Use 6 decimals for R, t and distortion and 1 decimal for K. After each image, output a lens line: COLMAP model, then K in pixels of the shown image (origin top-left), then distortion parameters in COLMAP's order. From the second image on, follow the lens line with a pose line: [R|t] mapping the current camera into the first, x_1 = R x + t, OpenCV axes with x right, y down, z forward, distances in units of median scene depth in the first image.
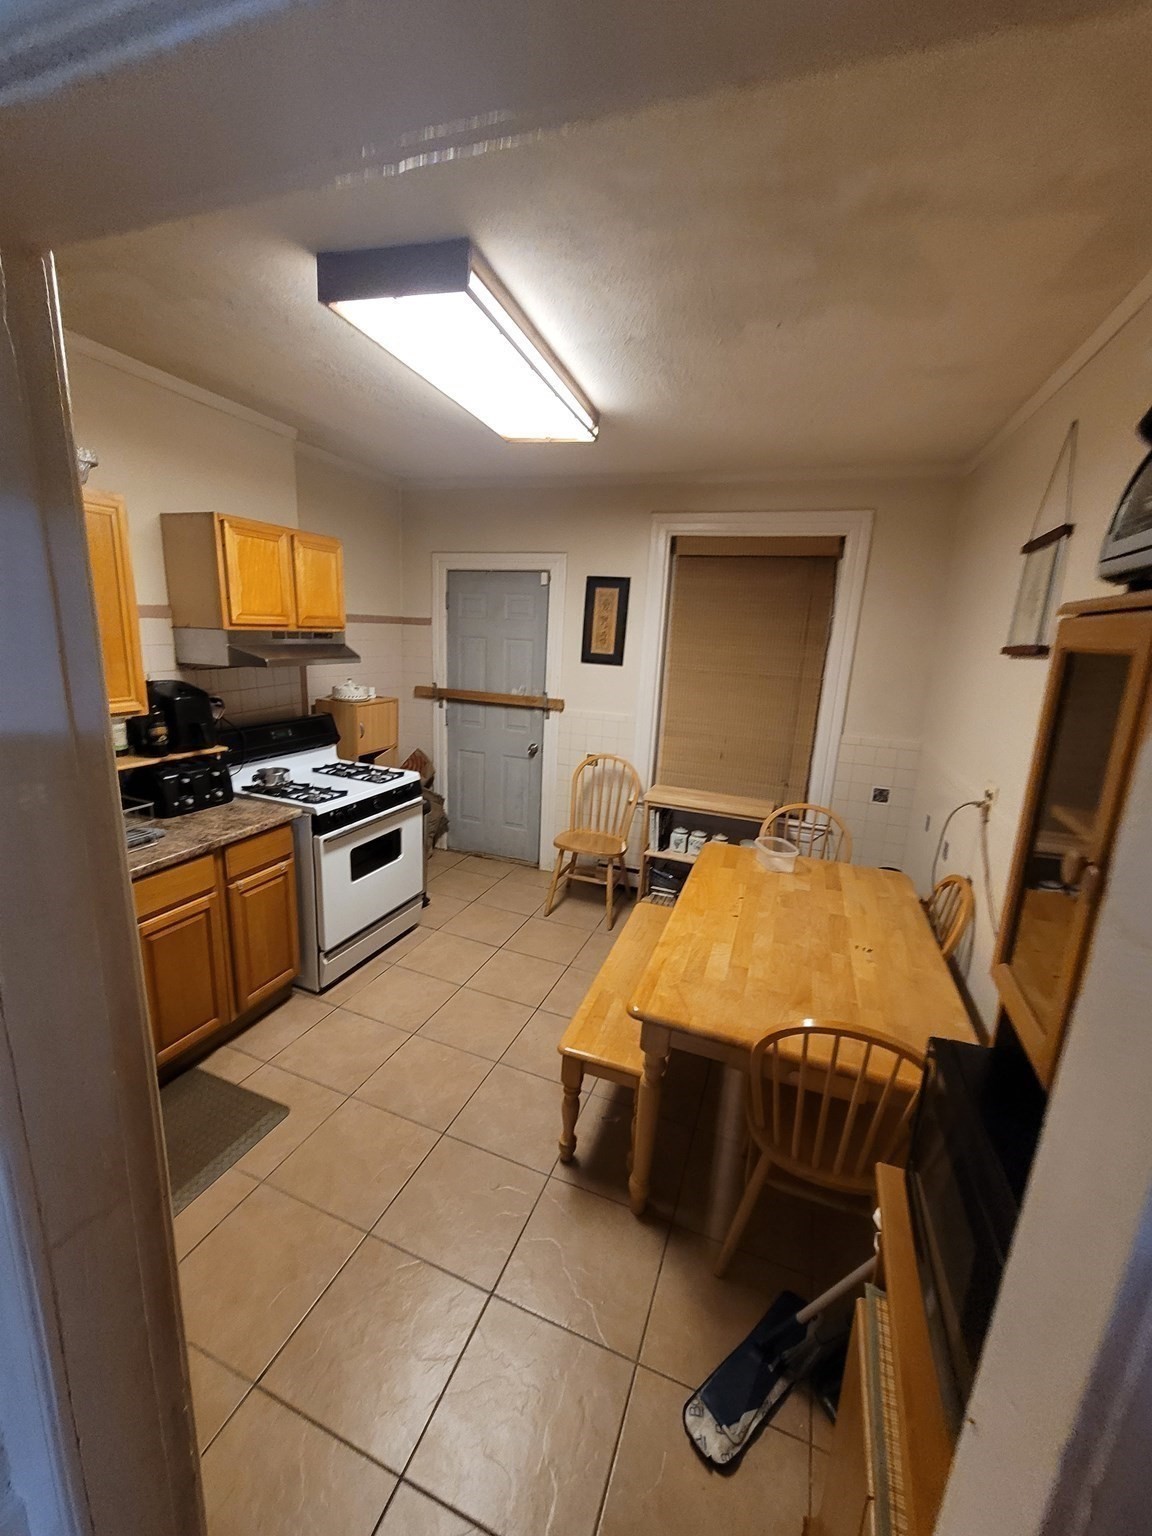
lens RADIAL K [[619.1, 0, 559.8], [0, 619.1, 775.1], [0, 0, 1]] dist [-0.000104, -0.000119]
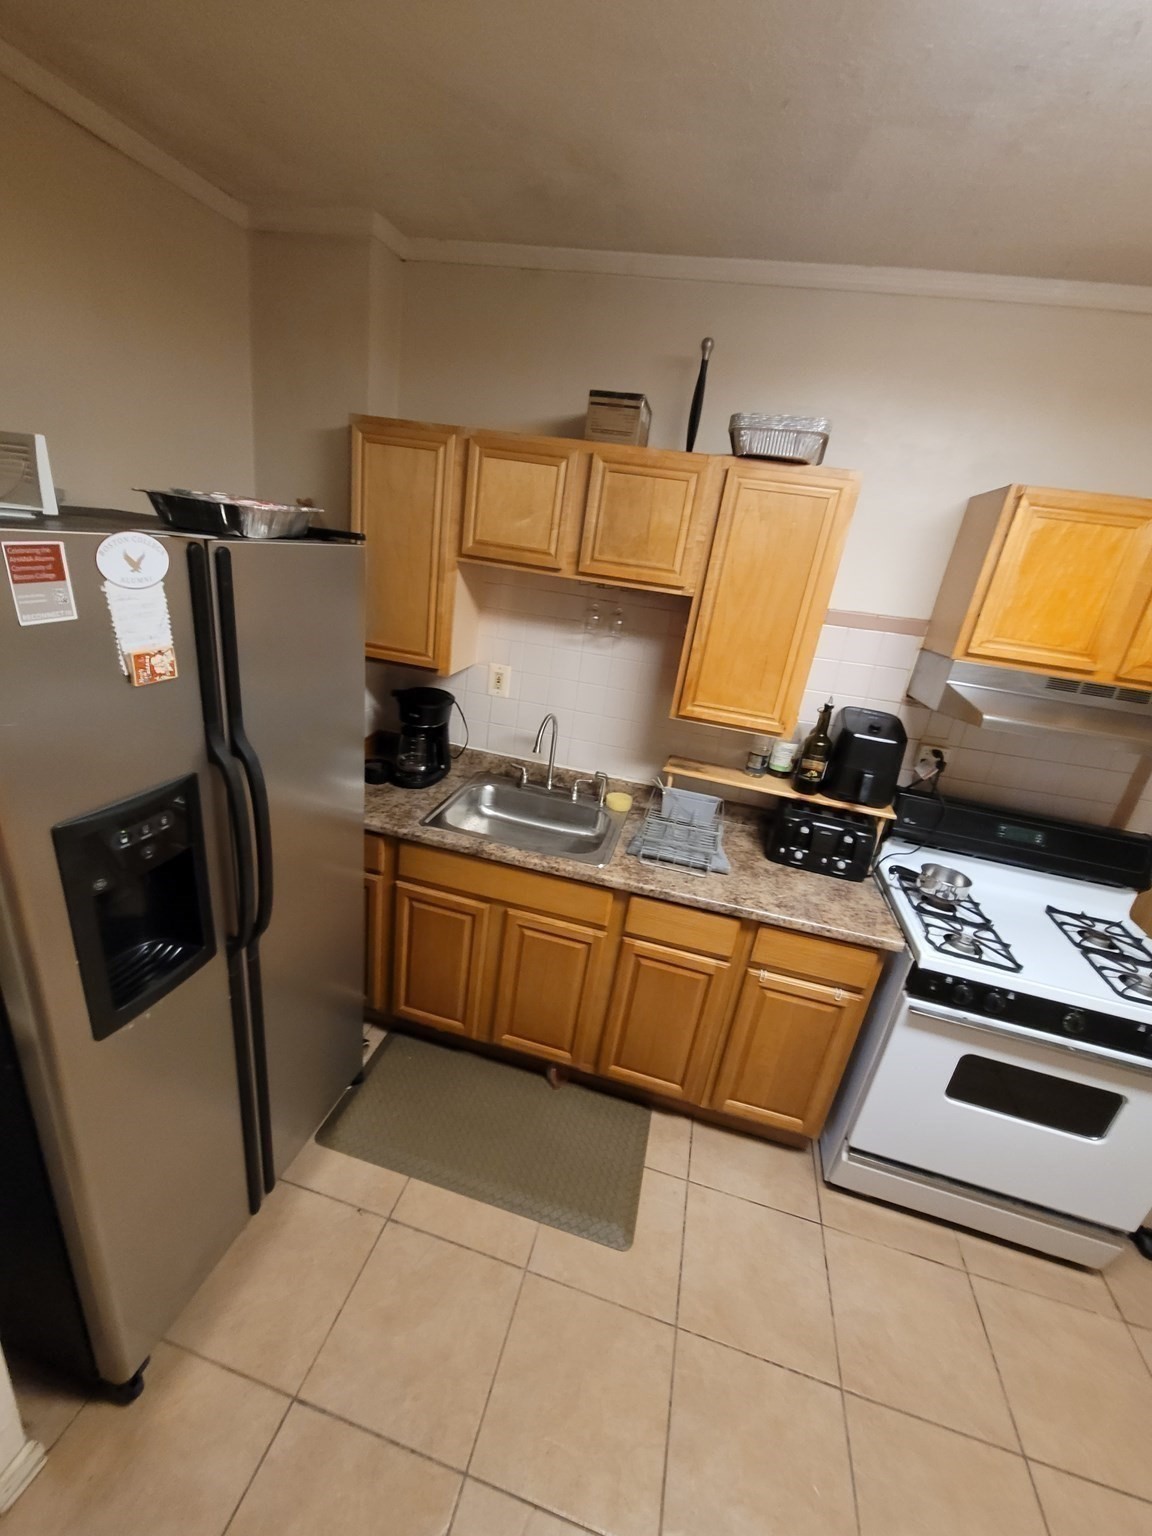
lens RADIAL K [[624.6, 0, 569.7], [0, 624.6, 783.6], [0, 0, 1]] dist [0.000308, -0.000026]
pose [[0.133031, 0.323738, -0.936748, 0.081242], [-0.352912, 0.898673, 0.260461, -0.128599], [0.926151, 0.295940, 0.233802, 0.440779]]
